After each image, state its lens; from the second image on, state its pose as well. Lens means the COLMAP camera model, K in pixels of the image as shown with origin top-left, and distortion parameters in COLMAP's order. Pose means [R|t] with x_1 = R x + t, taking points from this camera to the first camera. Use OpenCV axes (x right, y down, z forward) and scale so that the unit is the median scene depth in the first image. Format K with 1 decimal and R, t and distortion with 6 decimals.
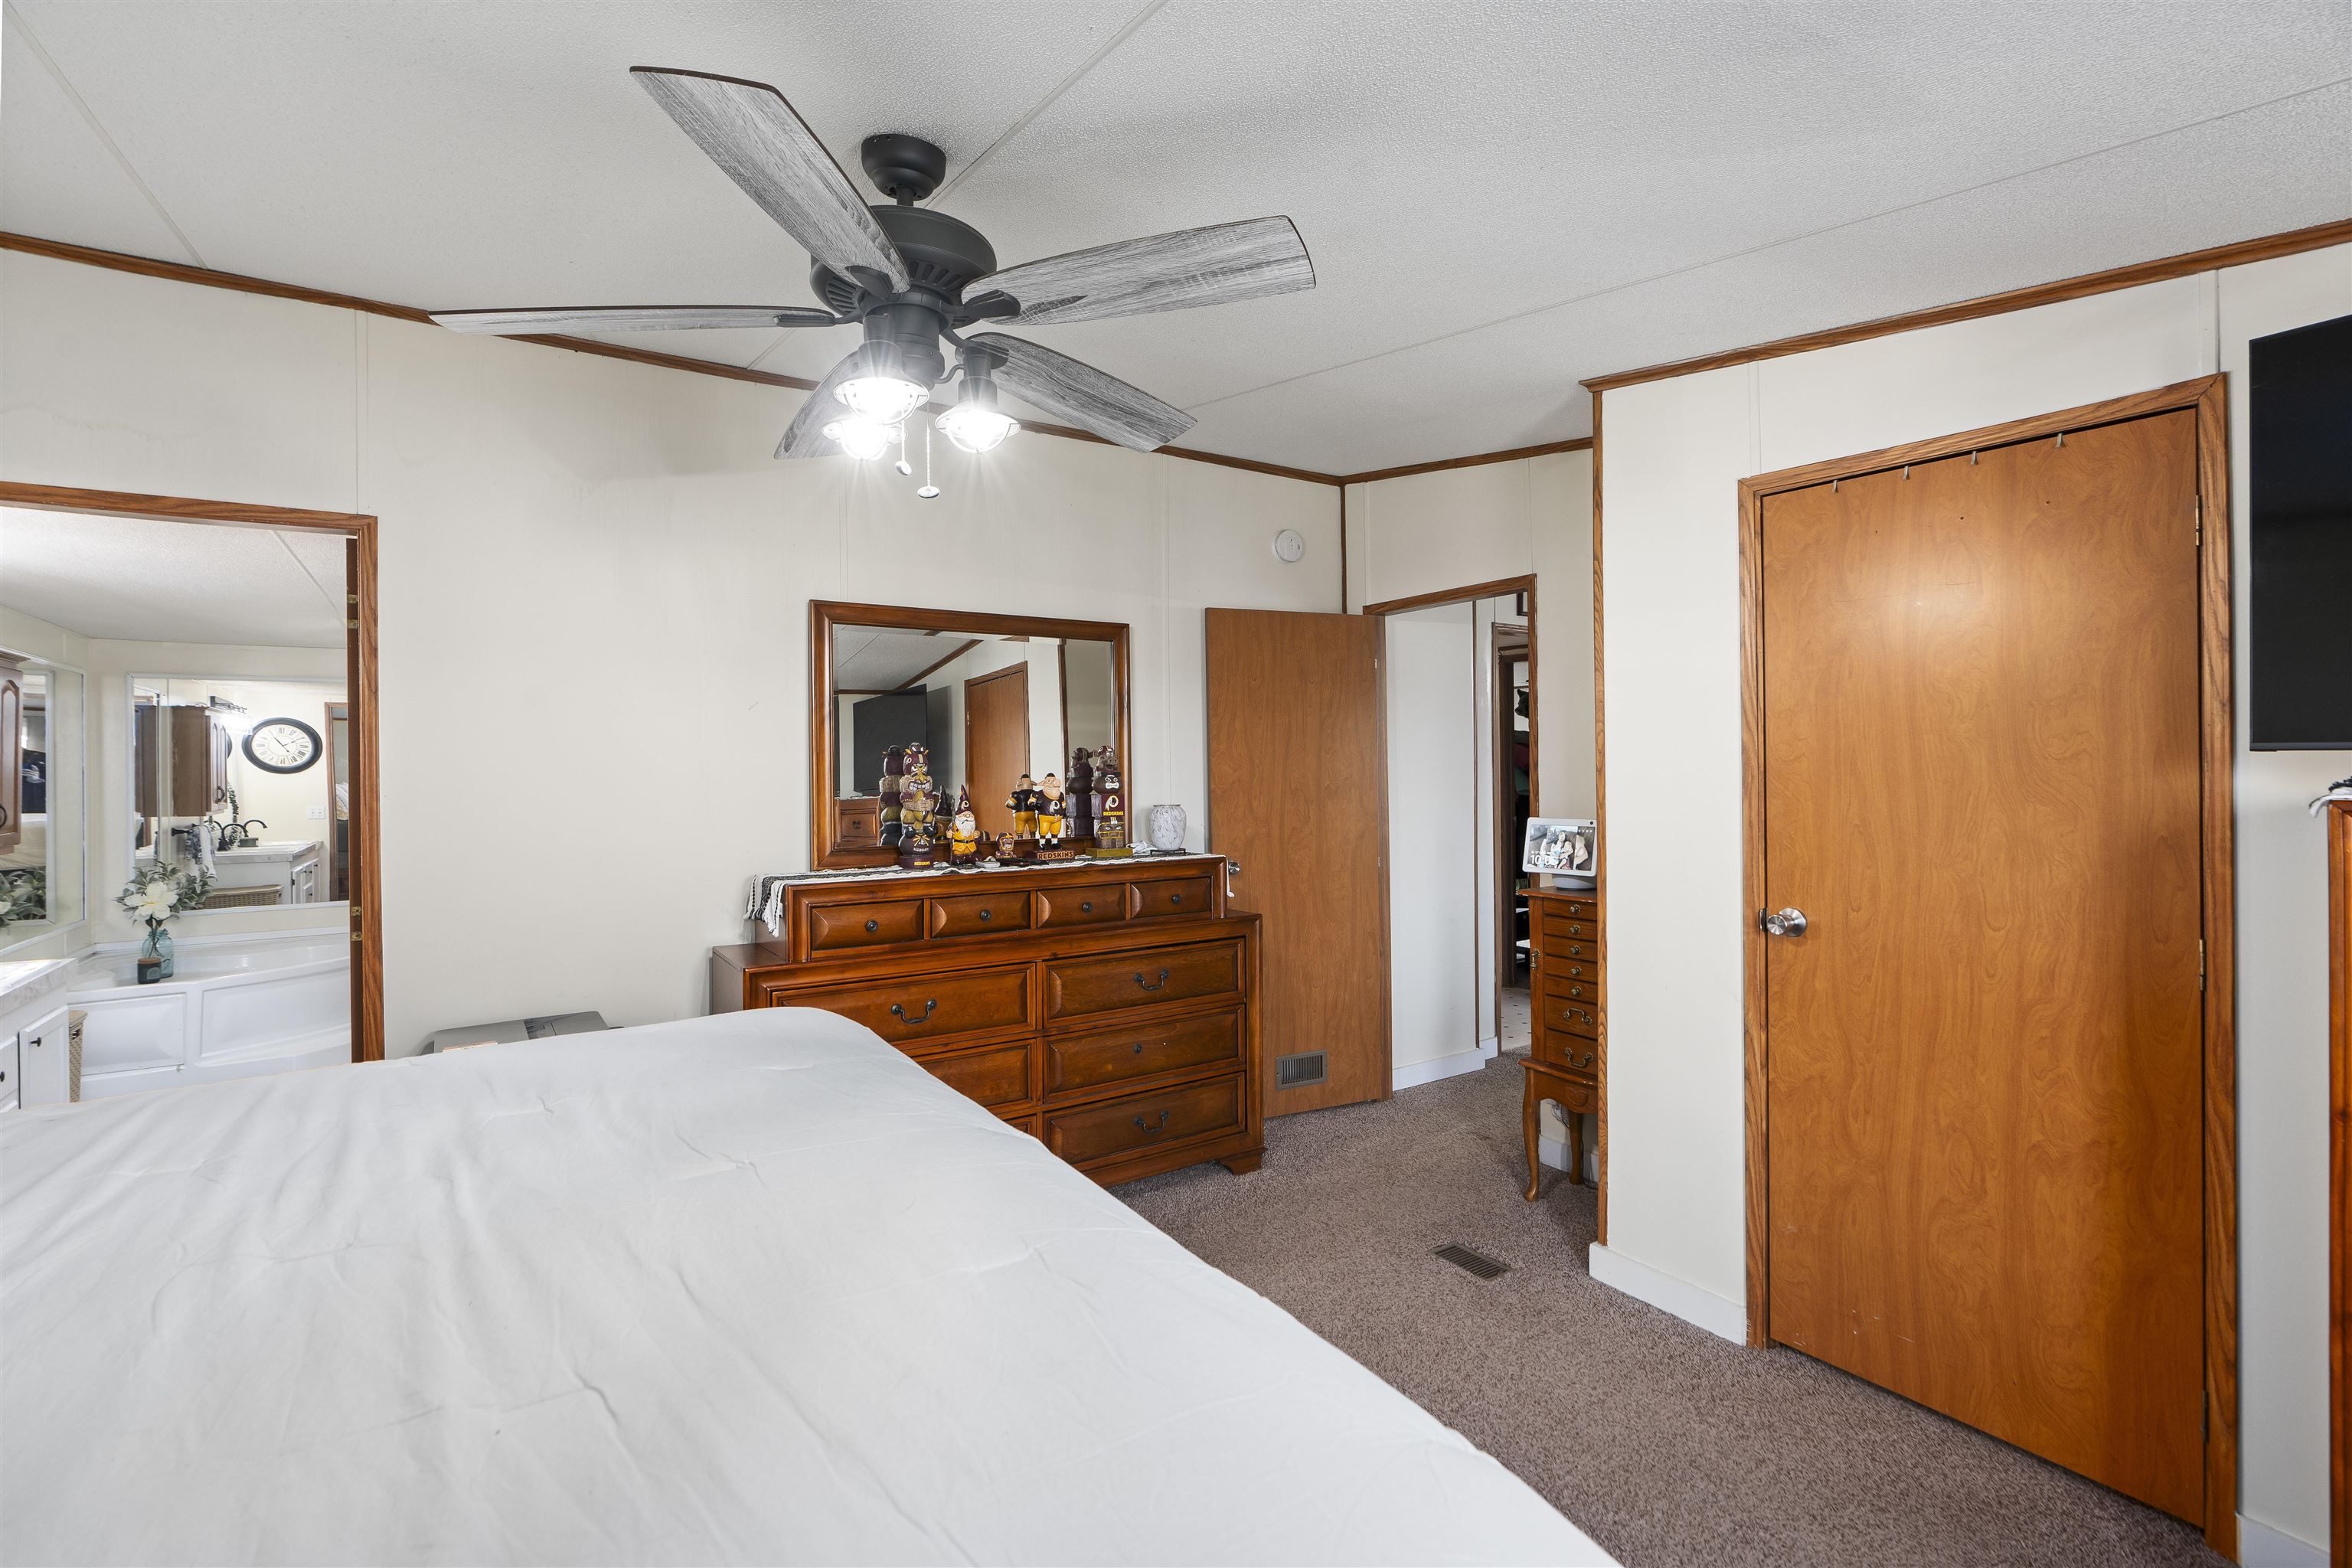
lens RADIAL K [[1085.4, 0, 1191.9], [0, 1085.4, 775.7], [0, 0, 1]] dist [0.024768, 0.000394]
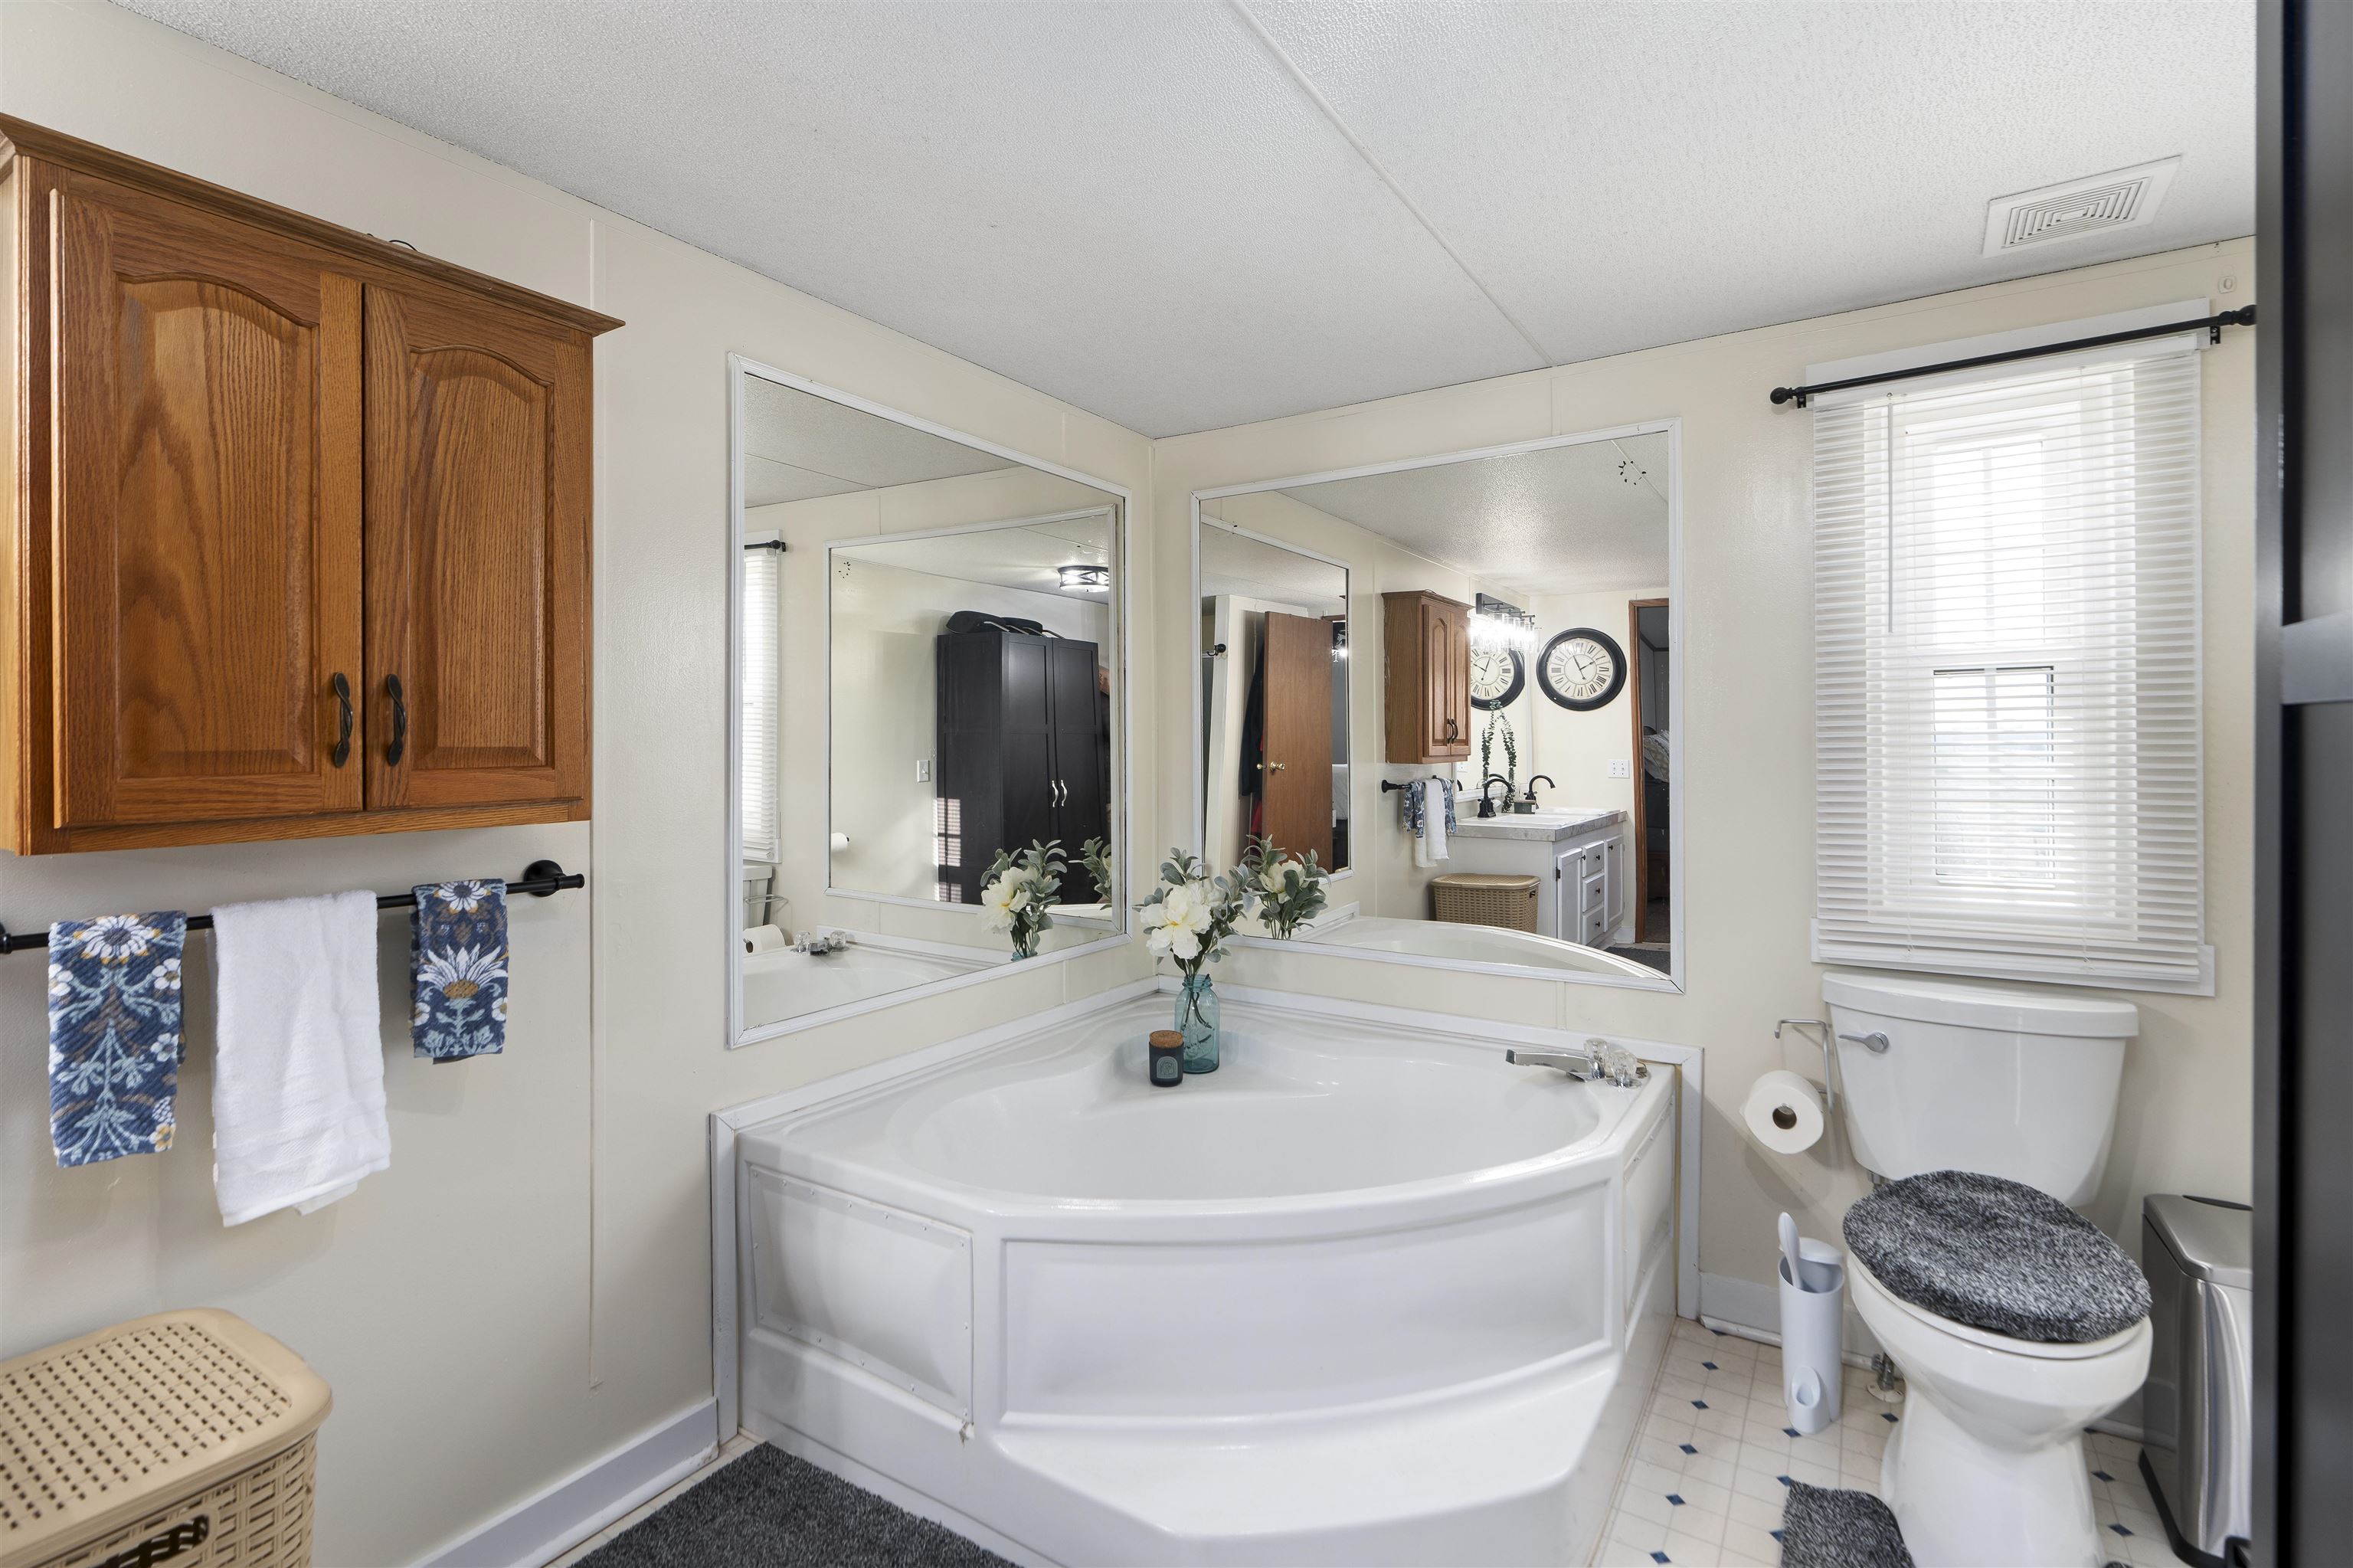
lens RADIAL K [[1085.9, 0, 1189.1], [0, 1085.9, 770.8], [0, 0, 1]] dist [0.024768, 0.000394]
pose [[0.409883, 0.020969, -0.911897, -0.332891], [-0.001789, 0.999752, 0.022185, 0.023498], [0.912136, -0.007462, 0.409819, 0.547191]]
